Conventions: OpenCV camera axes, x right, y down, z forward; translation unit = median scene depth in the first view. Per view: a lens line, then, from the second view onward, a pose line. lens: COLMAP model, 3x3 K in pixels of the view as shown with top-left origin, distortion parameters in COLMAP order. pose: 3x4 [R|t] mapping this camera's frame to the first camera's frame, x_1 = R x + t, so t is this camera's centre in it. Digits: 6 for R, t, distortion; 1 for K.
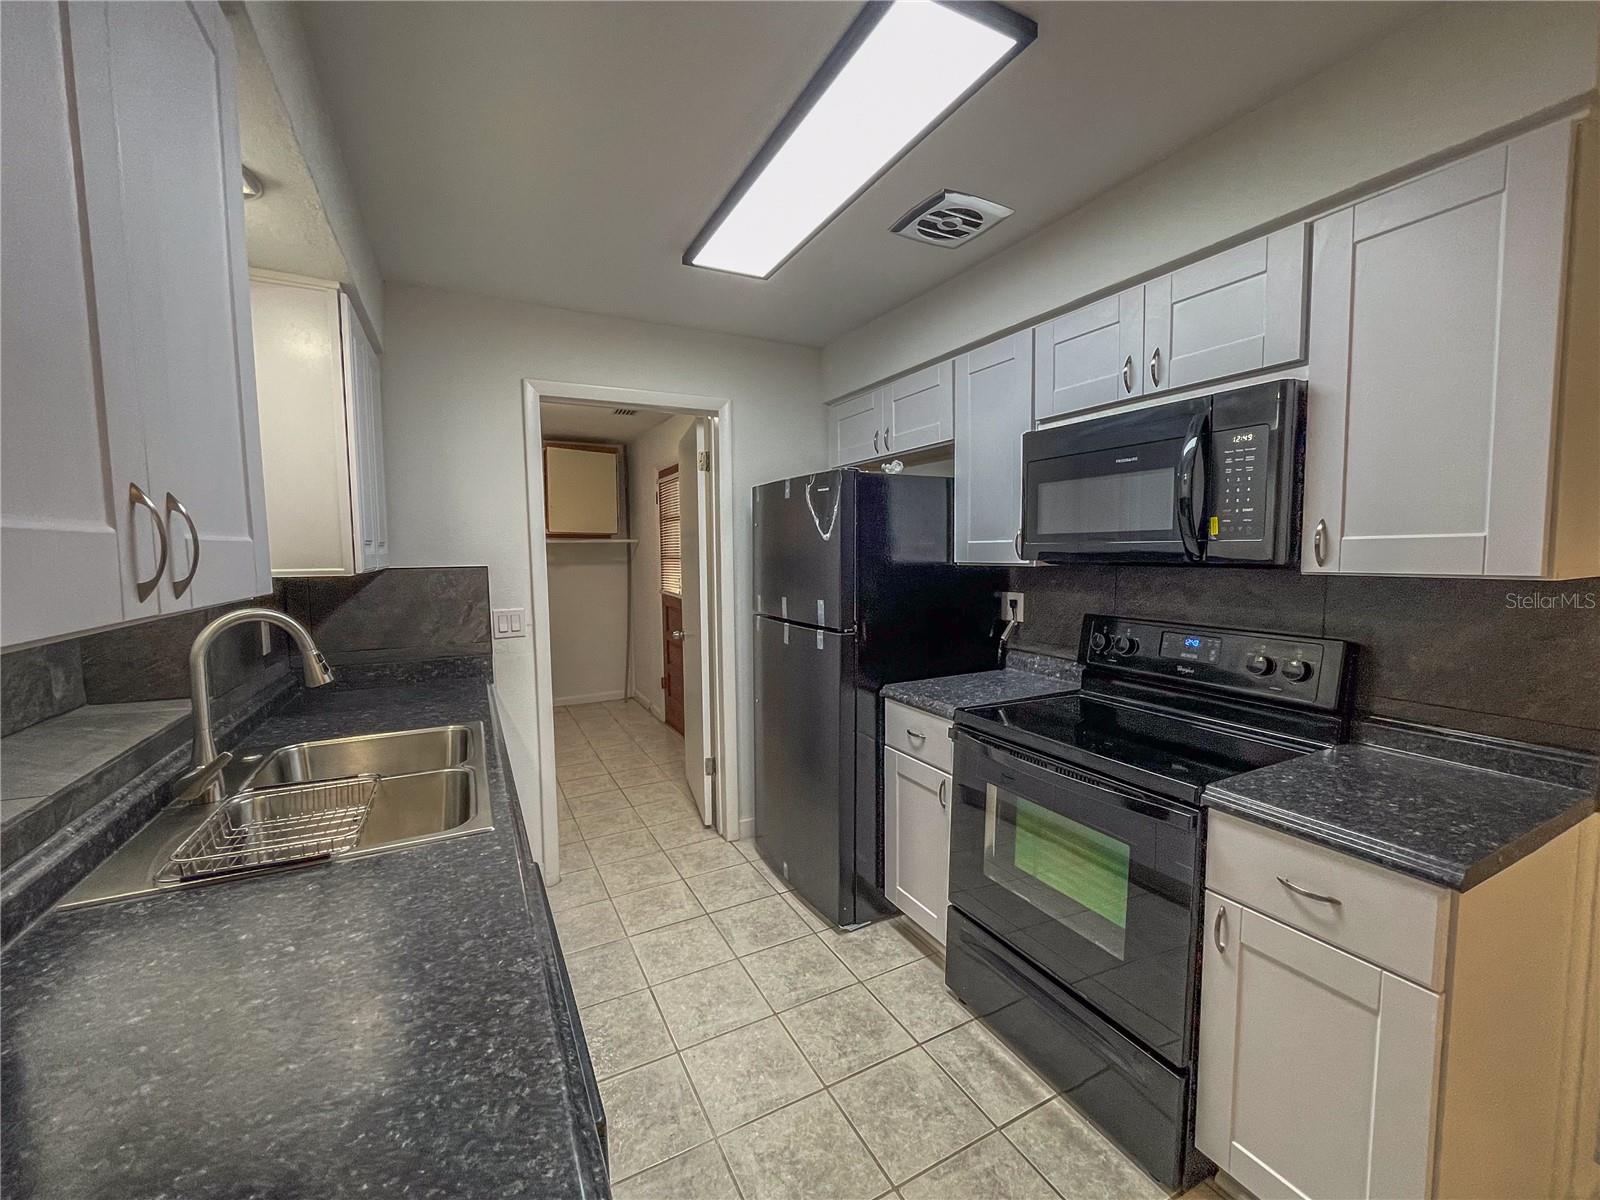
lens RADIAL K [[655.0, 0, 802.7], [0, 655.0, 595.9], [0, 0, 1]] dist [0.000300, -0.000008]
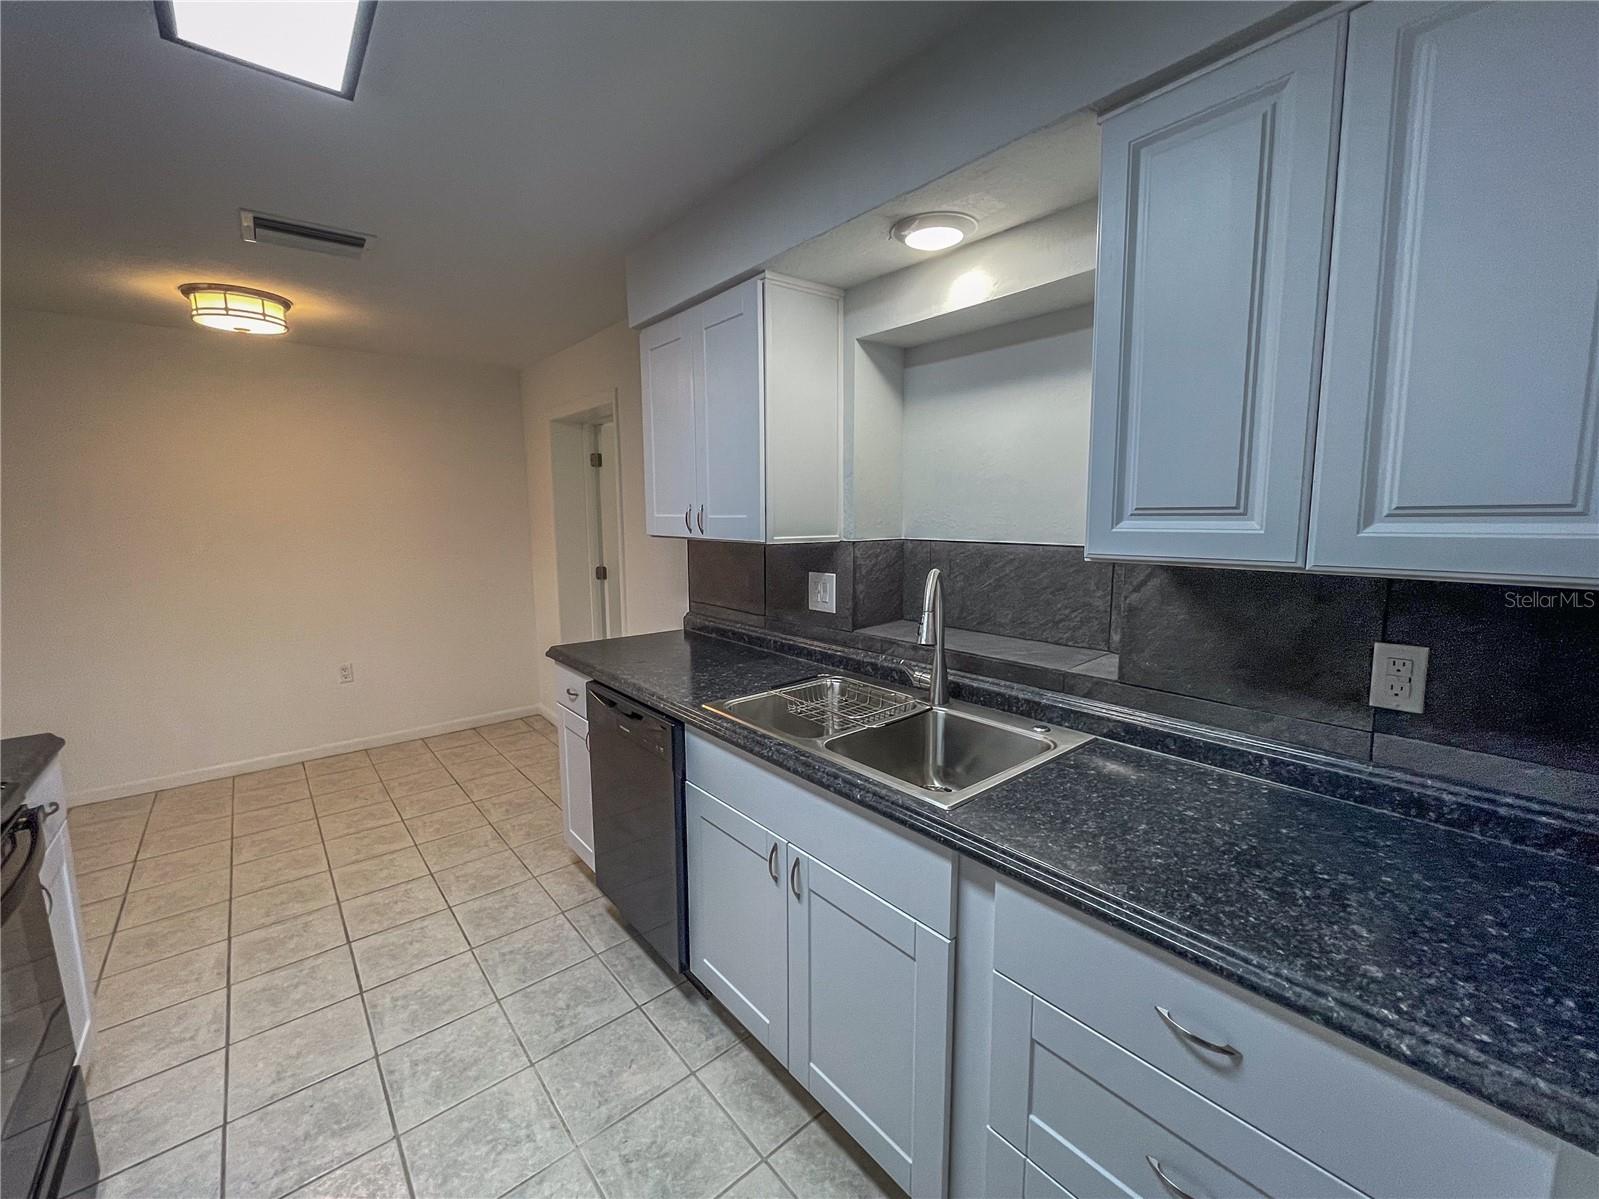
lens RADIAL K [[658.0, 0, 804.1], [0, 658.0, 594.6], [0, 0, 1]] dist [0.000750, 0.000215]
pose [[-0.975584, 0.044454, -0.215081, -0.189945], [0.000871, 0.980077, 0.198617, -0.101778], [0.219625, 0.193580, -0.956186, 1.222309]]
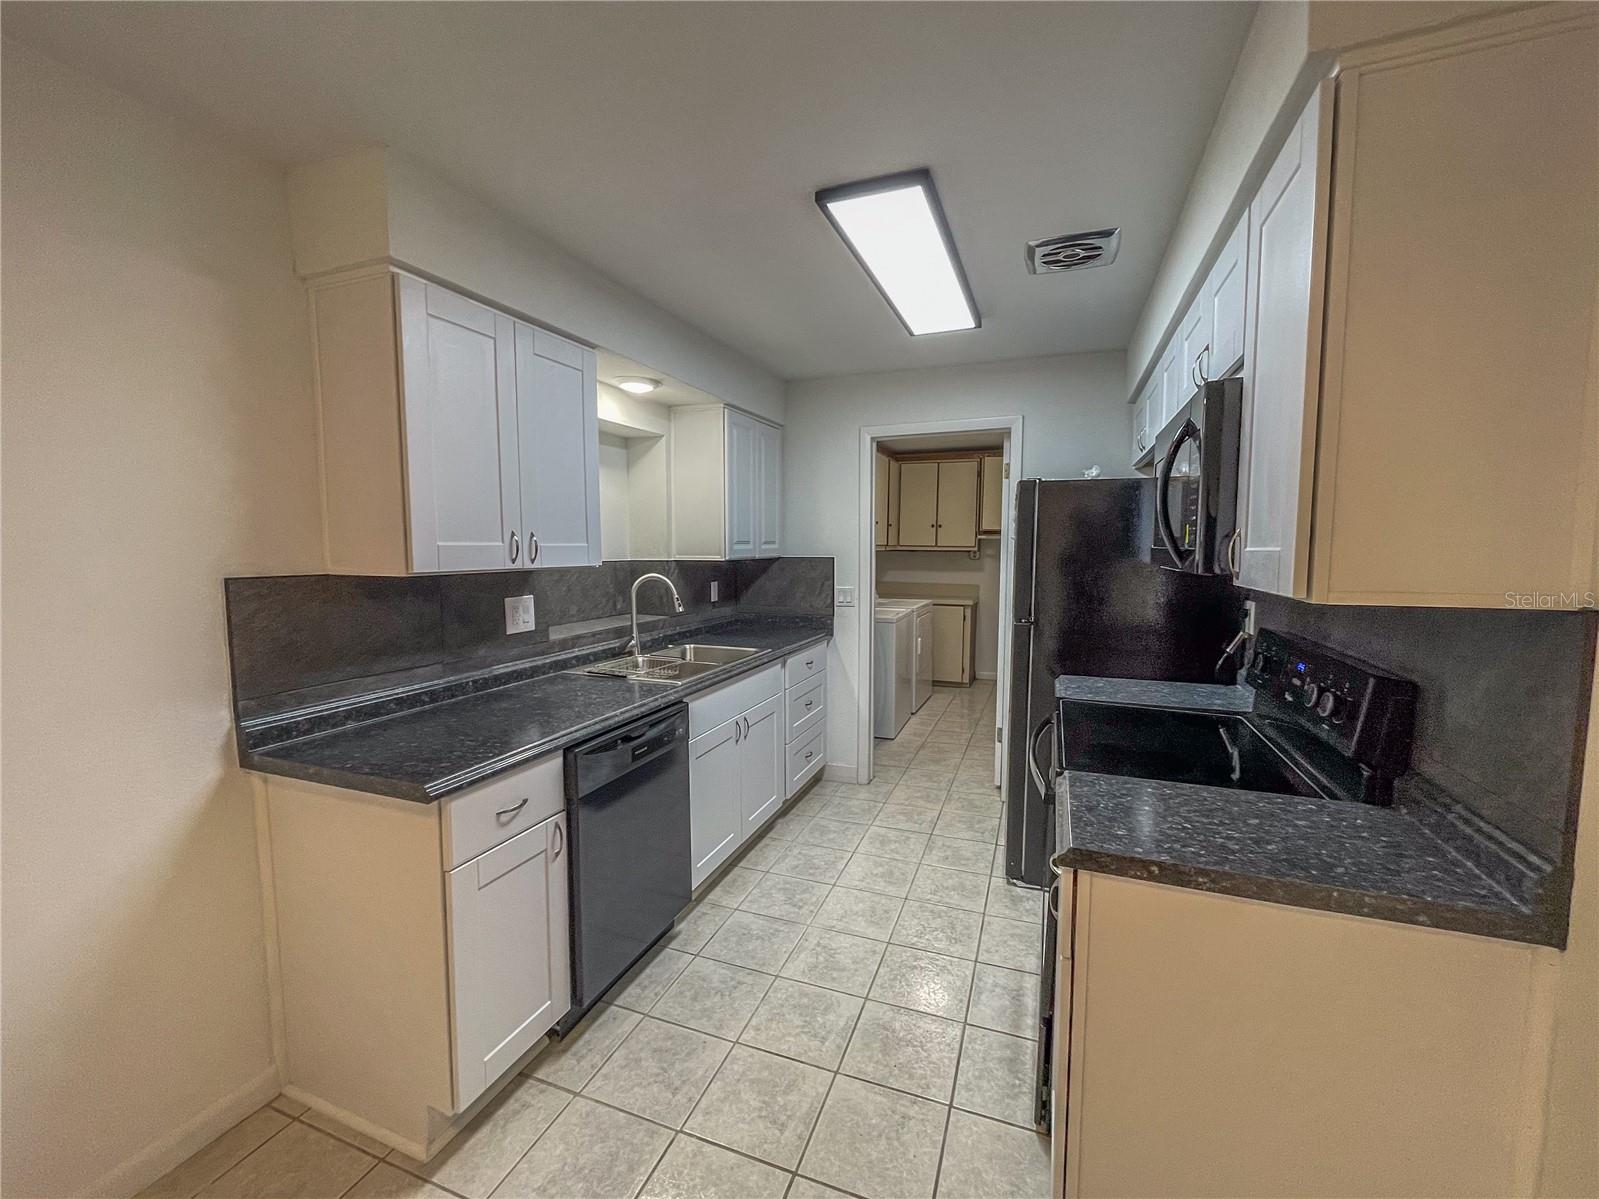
lens RADIAL K [[651.3, 0, 800.2], [0, 651.3, 600.2], [0, 0, 1]] dist [0.001471, 0.000043]
pose [[0.656429, 0.074179, -0.750732, 0.644633], [-0.060432, 0.997126, 0.045685, -0.011705], [0.751963, 0.015379, 0.659026, -0.036999]]
